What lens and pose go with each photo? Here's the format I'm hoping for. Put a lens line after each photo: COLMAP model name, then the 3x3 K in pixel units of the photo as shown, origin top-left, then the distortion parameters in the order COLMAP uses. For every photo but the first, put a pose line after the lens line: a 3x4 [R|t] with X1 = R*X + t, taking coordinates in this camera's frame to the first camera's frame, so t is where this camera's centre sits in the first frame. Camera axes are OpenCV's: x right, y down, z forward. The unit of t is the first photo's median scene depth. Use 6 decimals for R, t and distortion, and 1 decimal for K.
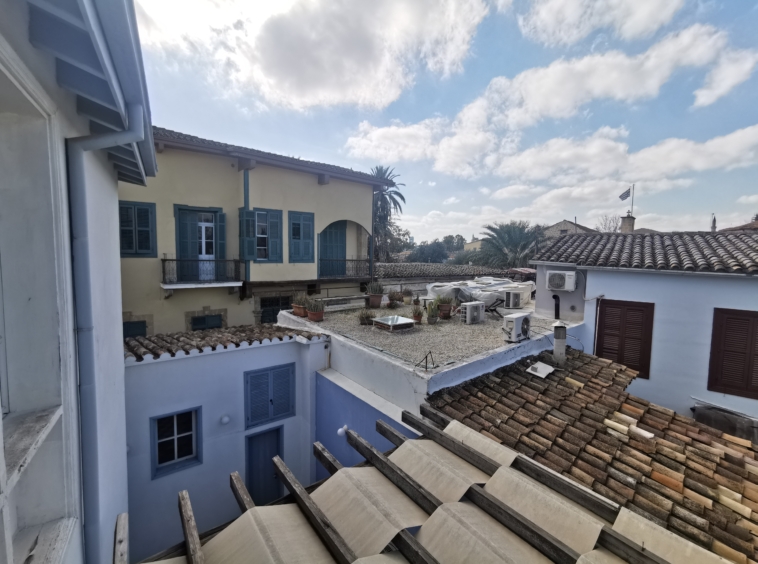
lens RADIAL K [[348.9, 0, 379.0], [0, 348.9, 282.0], [0, 0, 1]] dist [0.003664, 0.000329]
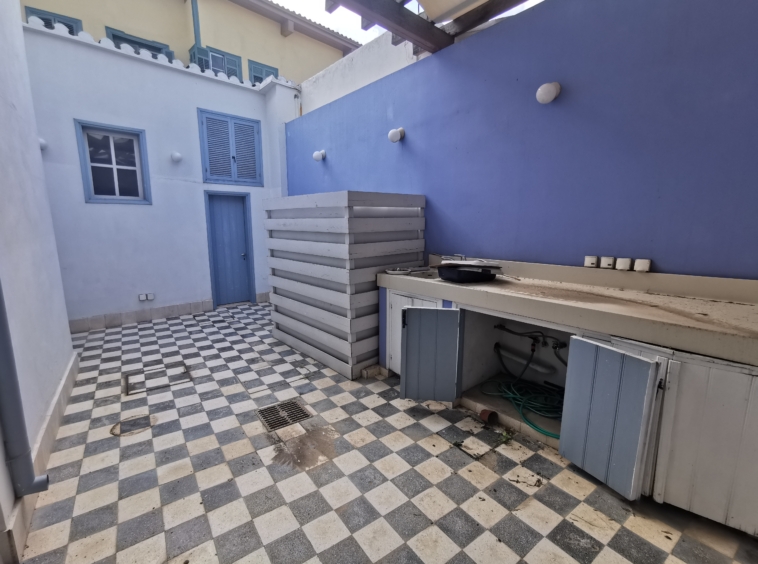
lens RADIAL K [[348.9, 0, 379.0], [0, 348.9, 282.0], [0, 0, 1]] dist [0.003664, 0.000329]
pose [[0.996457, -0.028464, 0.079138, -0.031961], [0.022055, 0.996493, 0.080716, 0.611095], [-0.081158, -0.078685, 0.993590, 0.102970]]
